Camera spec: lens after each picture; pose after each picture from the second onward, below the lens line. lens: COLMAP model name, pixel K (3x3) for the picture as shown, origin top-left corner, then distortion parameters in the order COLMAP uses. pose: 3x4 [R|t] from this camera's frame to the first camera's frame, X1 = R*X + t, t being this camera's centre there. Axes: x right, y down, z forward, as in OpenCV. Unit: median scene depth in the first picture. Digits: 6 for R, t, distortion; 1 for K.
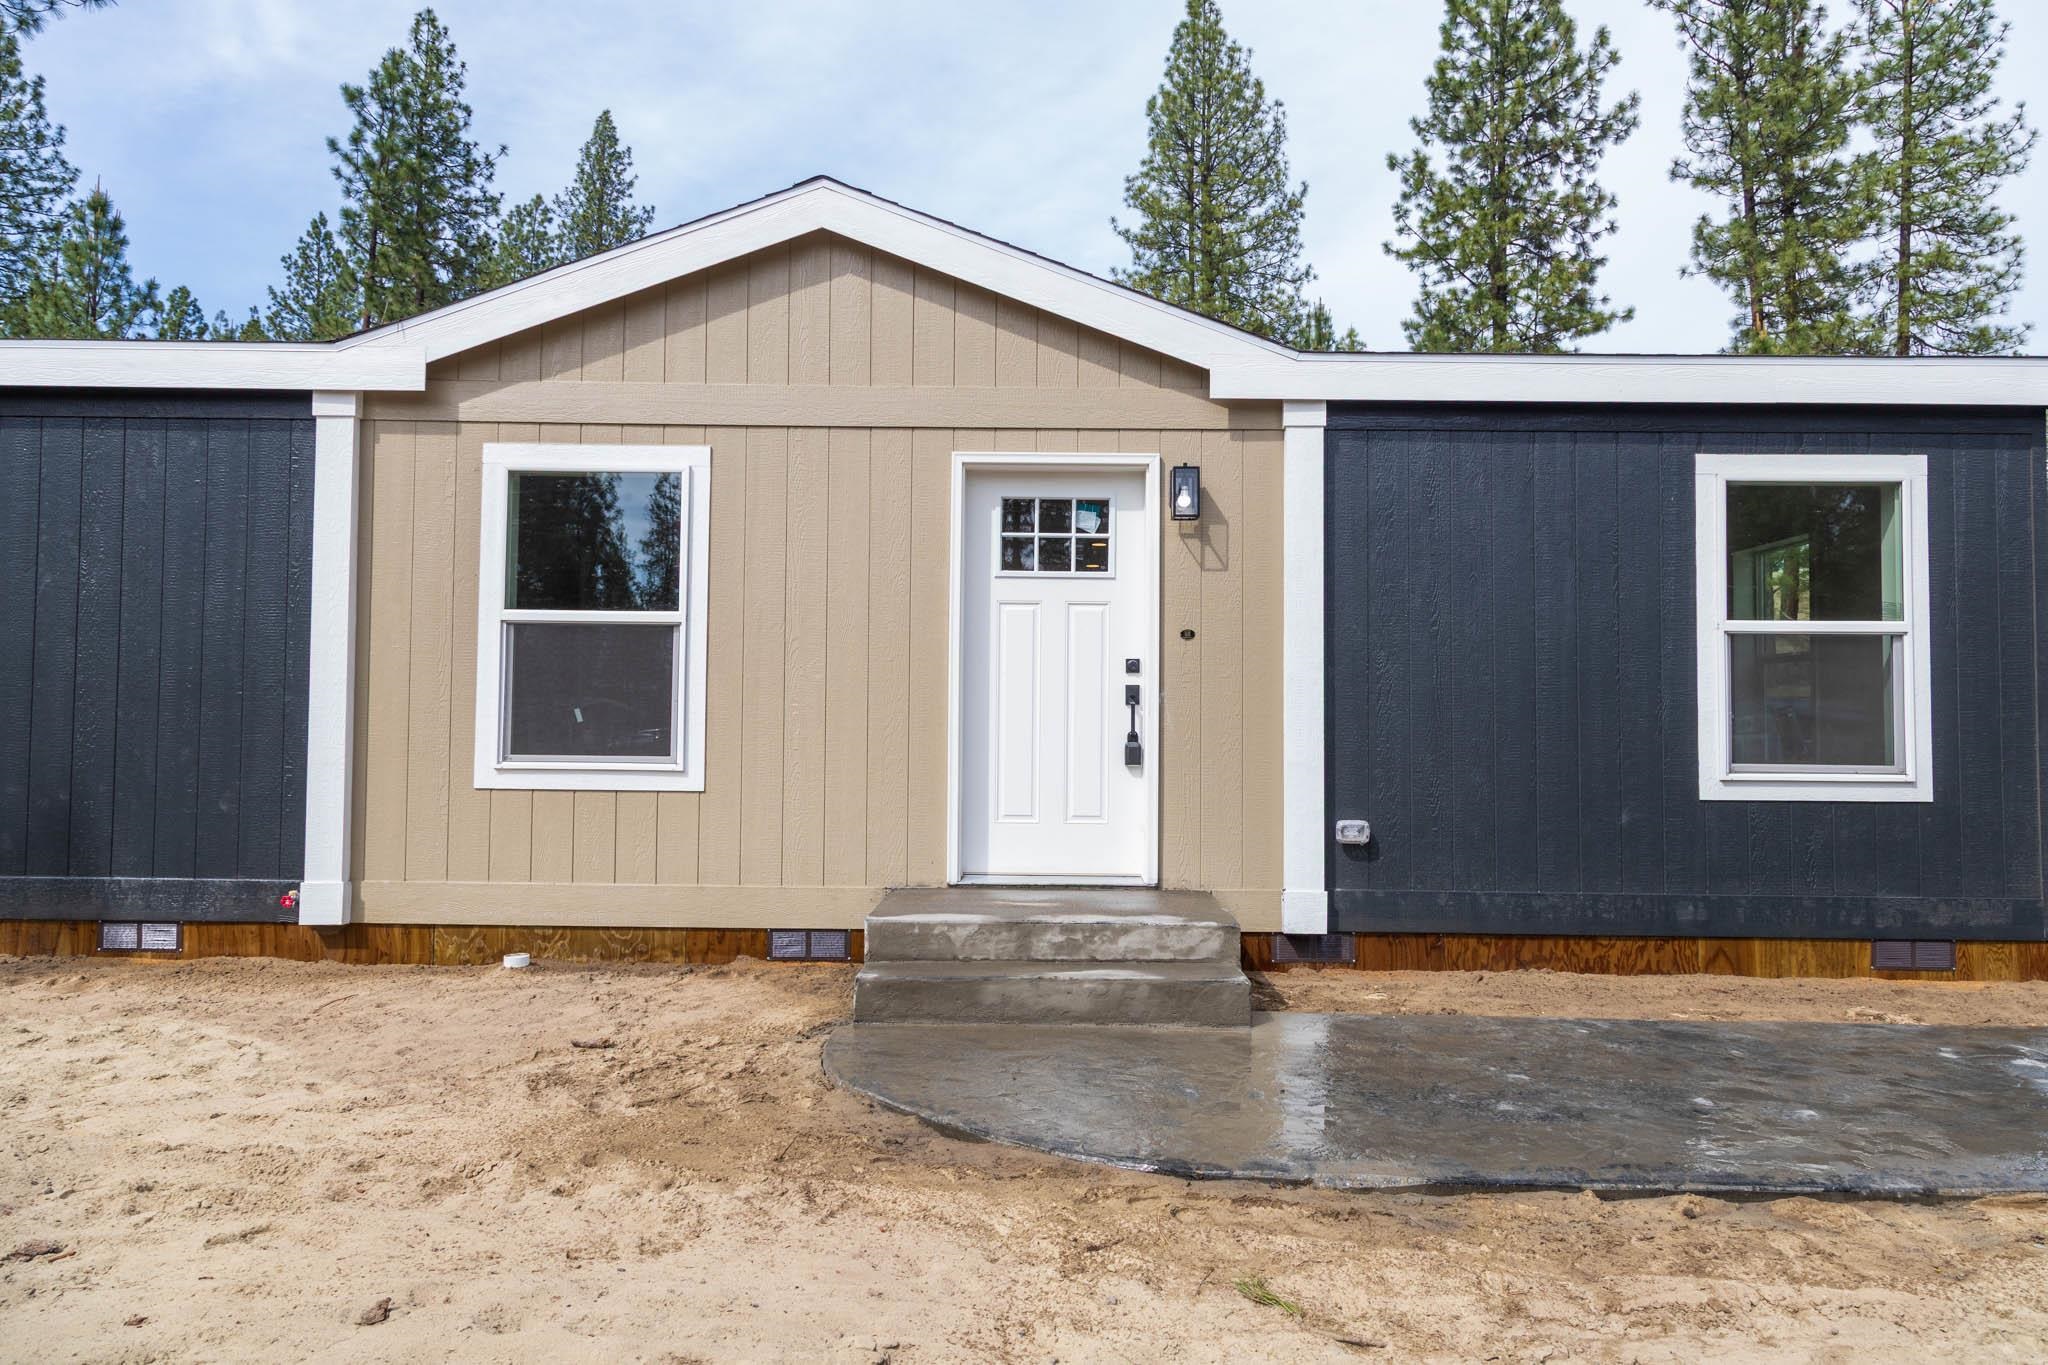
lens RADIAL K [[1360.3, 0, 1037.3], [0, 1360.3, 678.2], [0, 0, 1]] dist [0.000277, 0.005933]
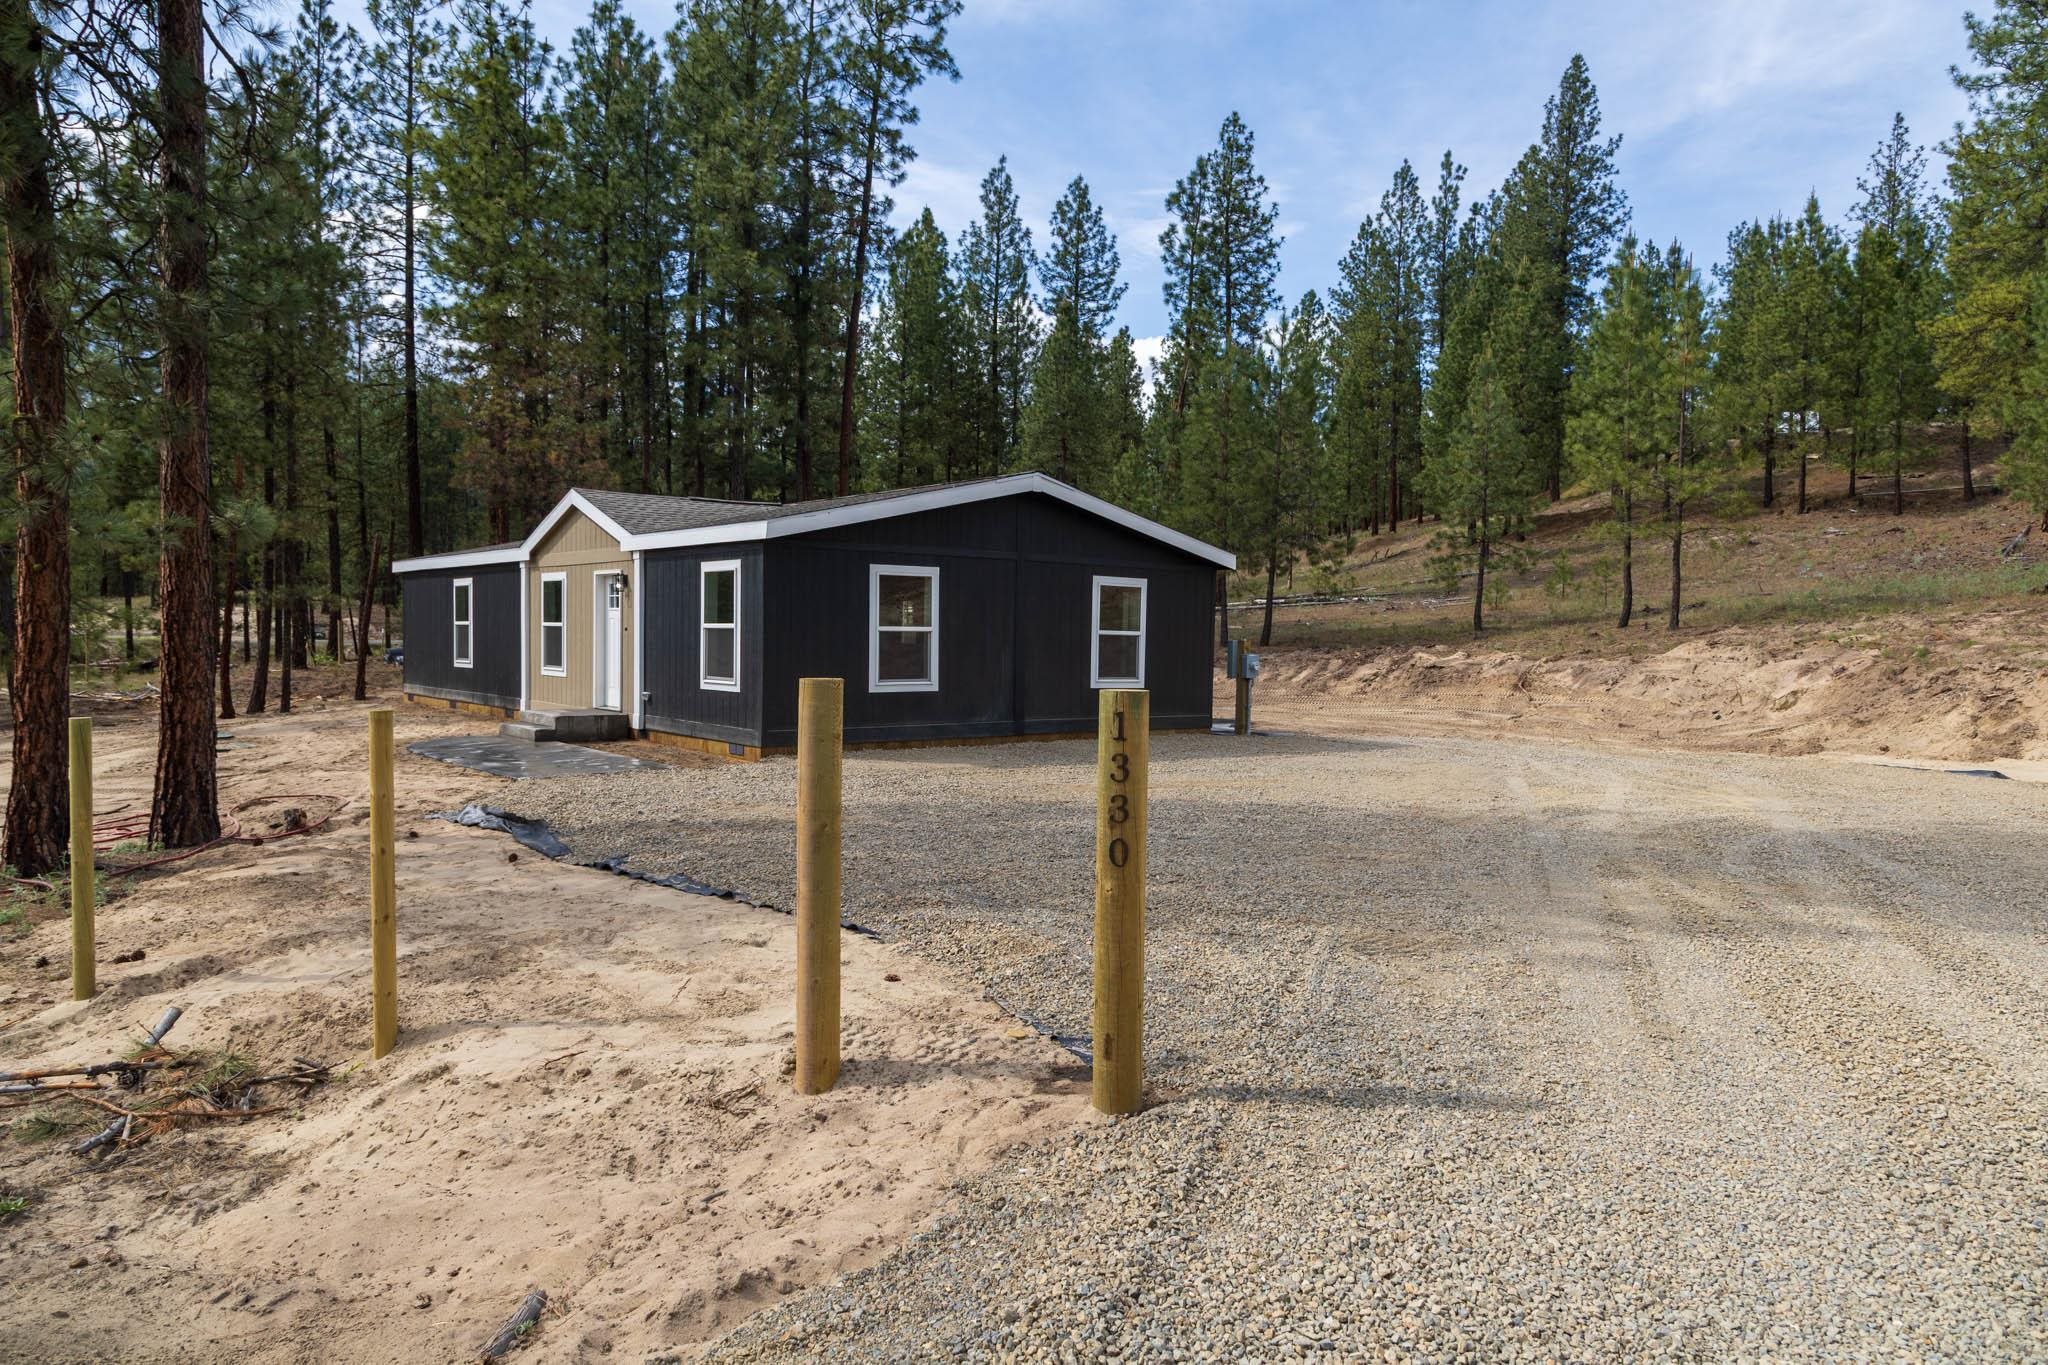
lens RADIAL K [[1360.3, 0, 1025.5], [0, 1360.3, 685.7], [0, 0, 1]] dist [0.000277, 0.005933]
pose [[0.632715, 0.030917, -0.773768, 3.022686], [0.023230, 0.997995, 0.058872, -0.064089], [0.774037, -0.055224, 0.630728, -0.229374]]
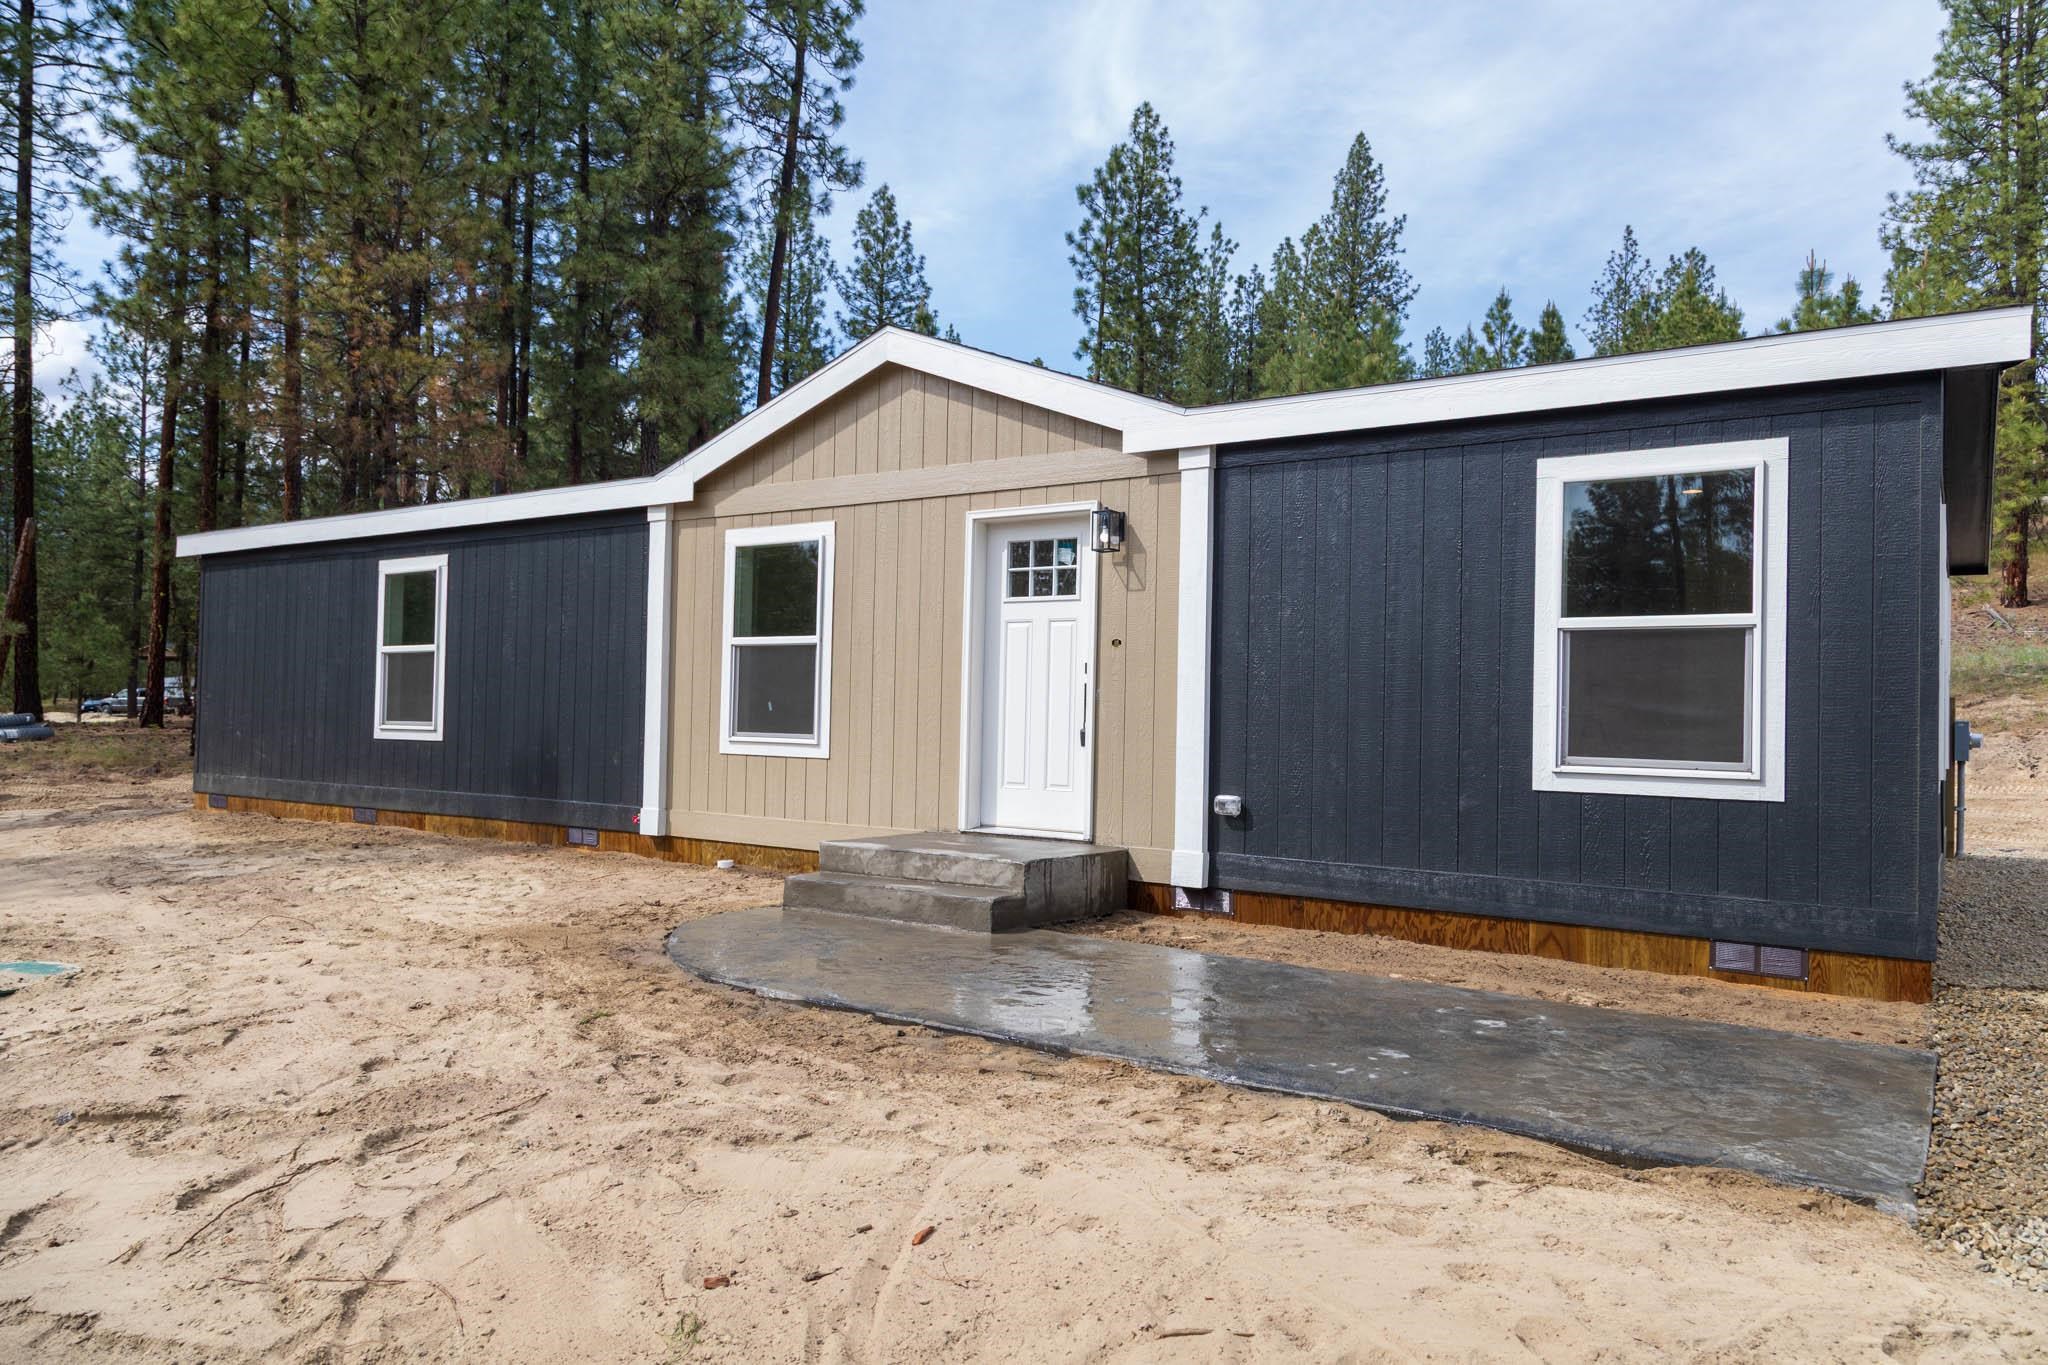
lens RADIAL K [[1360.3, 0, 1028.3], [0, 1360.3, 681.8], [0, 0, 1]] dist [0.000277, 0.005933]
pose [[0.825094, -0.007167, -0.564950, 0.754129], [0.008513, 0.999964, -0.000253, 0.003011], [0.564932, -0.004601, 0.825125, -0.082182]]
